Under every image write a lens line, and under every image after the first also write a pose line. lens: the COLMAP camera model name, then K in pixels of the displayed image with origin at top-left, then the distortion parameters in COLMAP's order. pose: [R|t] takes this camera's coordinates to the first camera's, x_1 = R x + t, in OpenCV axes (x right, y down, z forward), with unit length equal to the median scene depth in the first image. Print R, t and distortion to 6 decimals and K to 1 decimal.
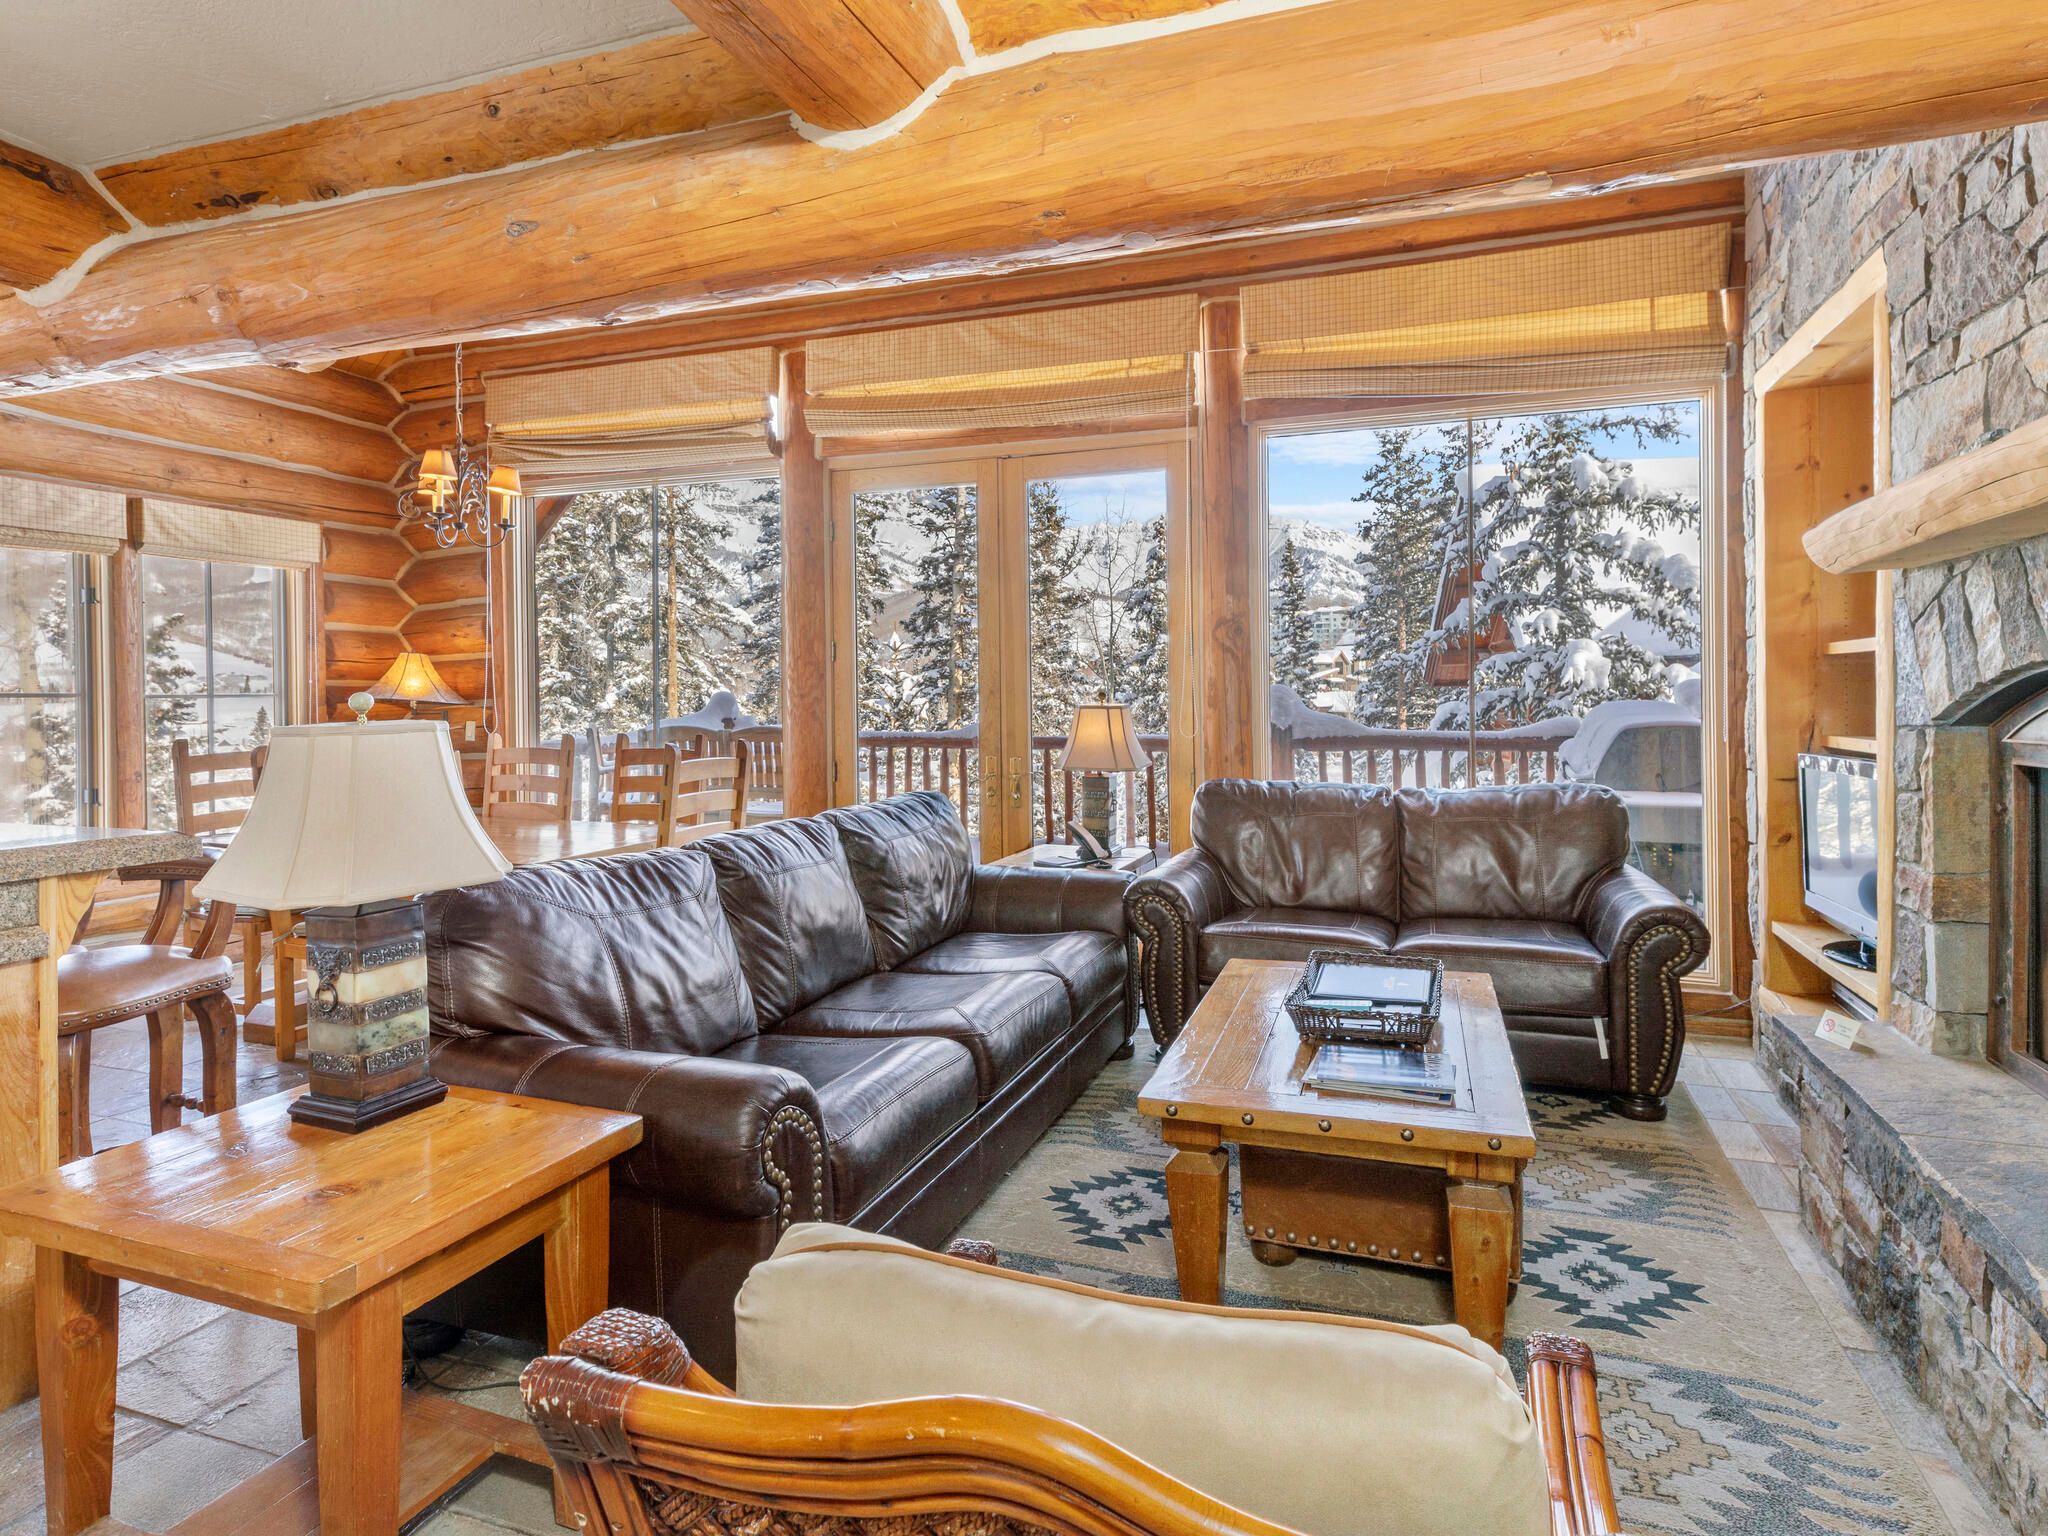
lens RADIAL K [[1053.3, 0, 1130.3], [0, 1053.3, 720.4], [0, 0, 1]] dist [-0.011133, -0.000950]
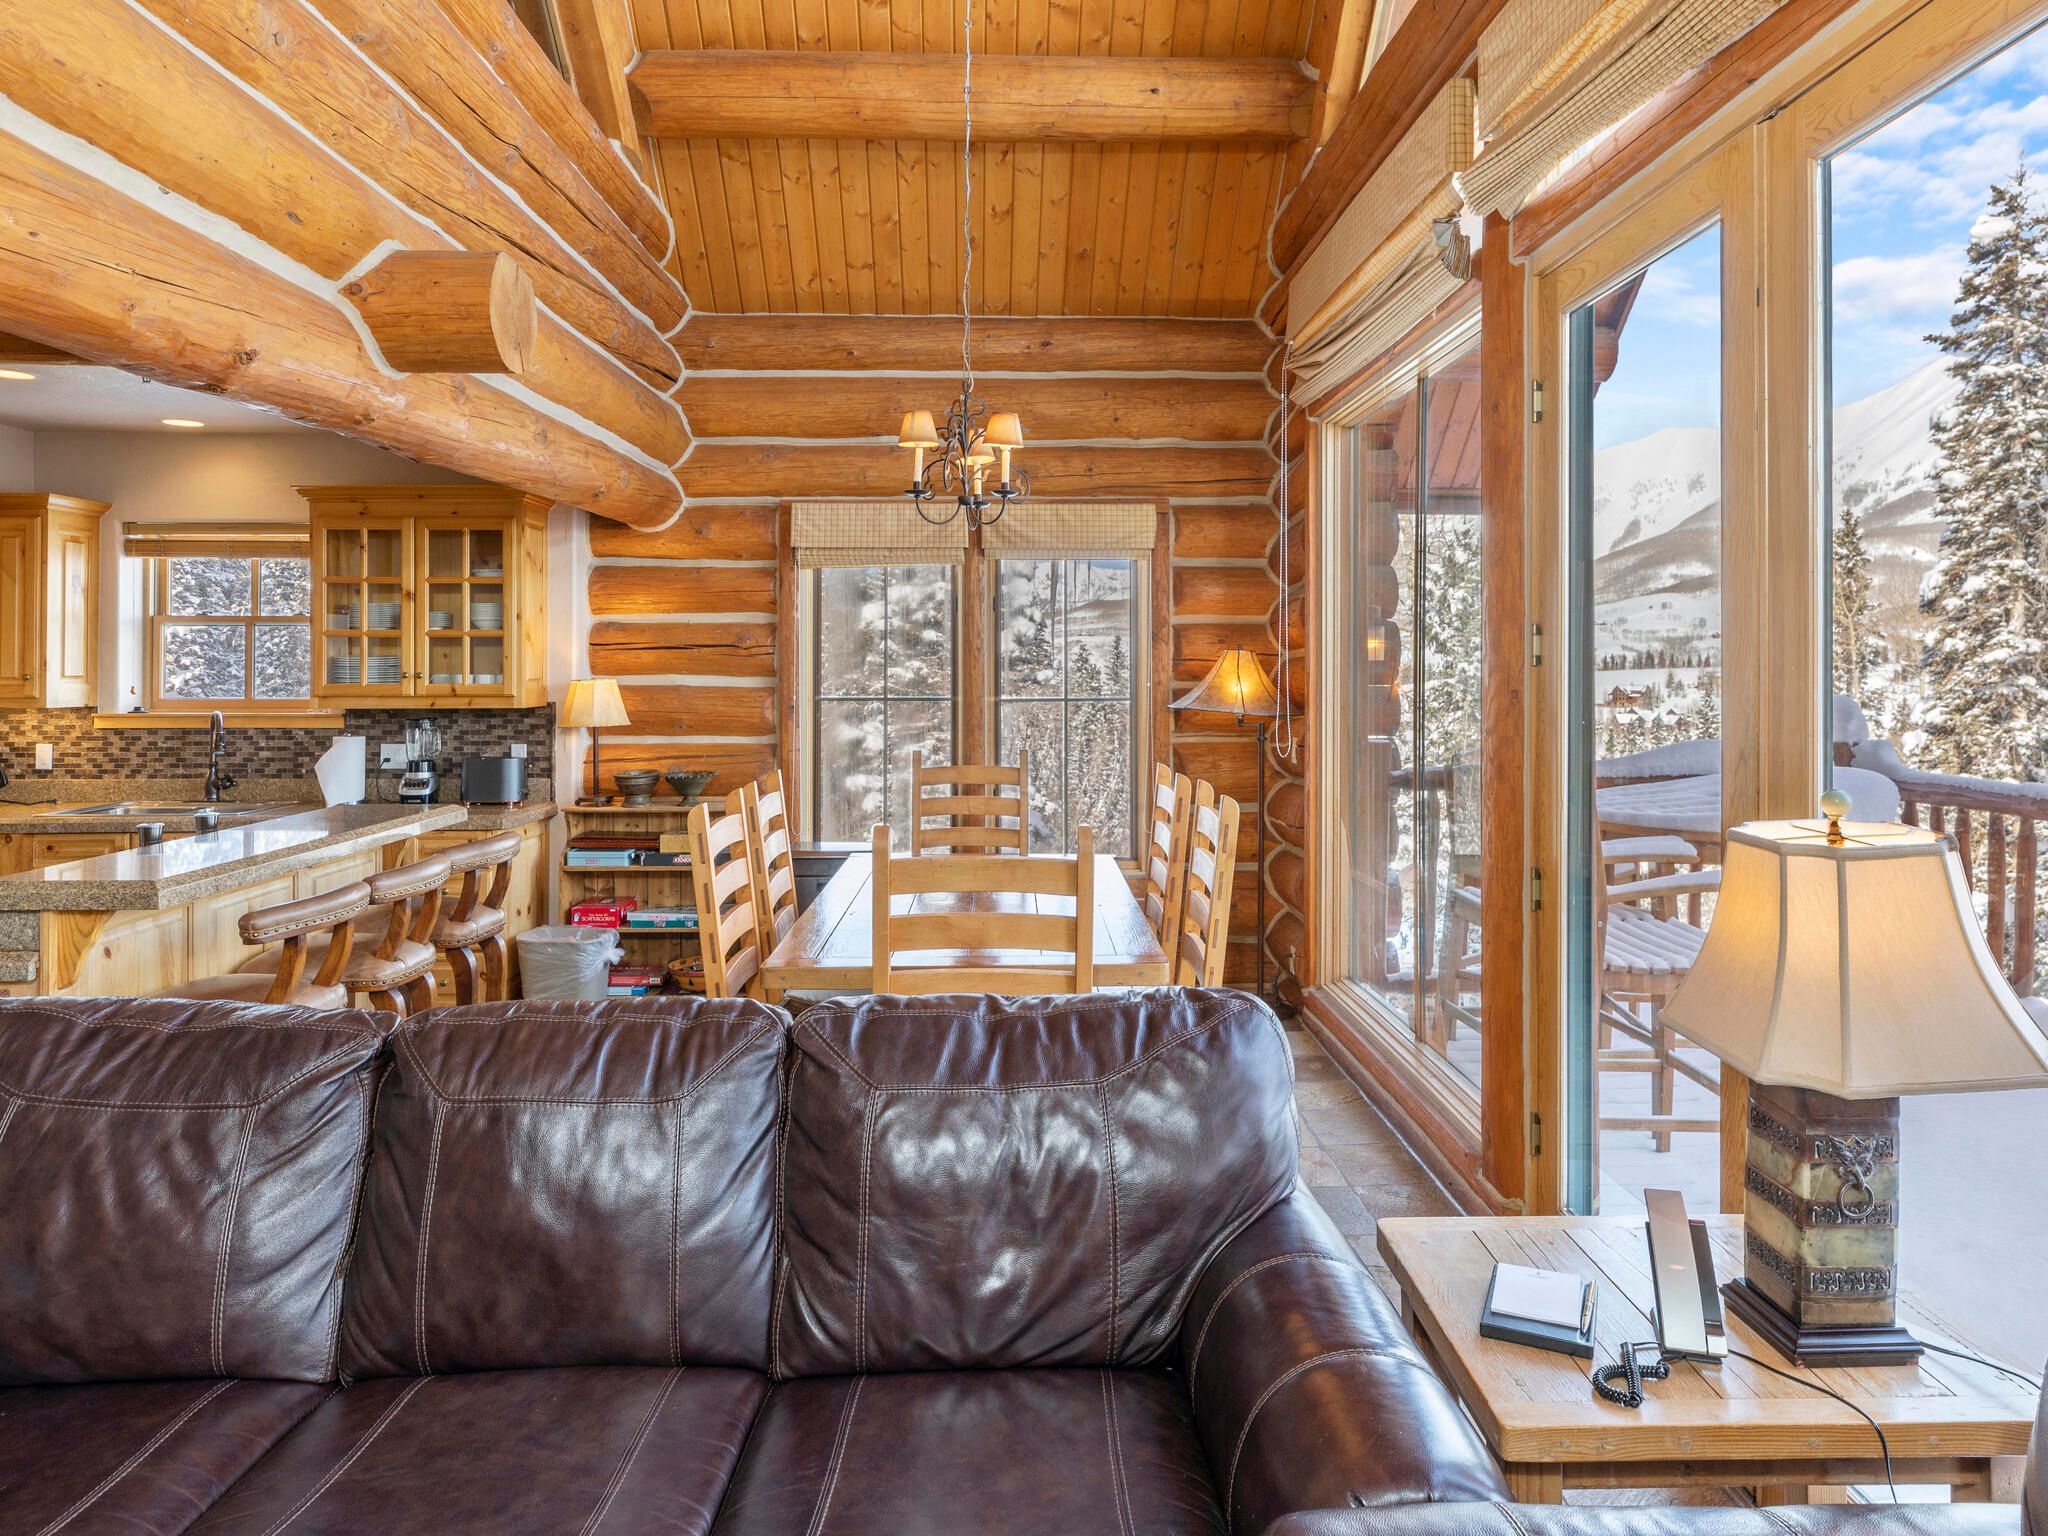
lens RADIAL K [[1299.8, 0, 1045.9], [0, 1299.8, 656.2], [0, 0, 1]] dist [0.002822, 0.005254]
pose [[0.316672, -0.009589, -0.948486, 0.237336], [-0.018417, 0.999698, -0.016256, -0.046254], [0.948356, 0.022616, 0.316400, 0.630506]]
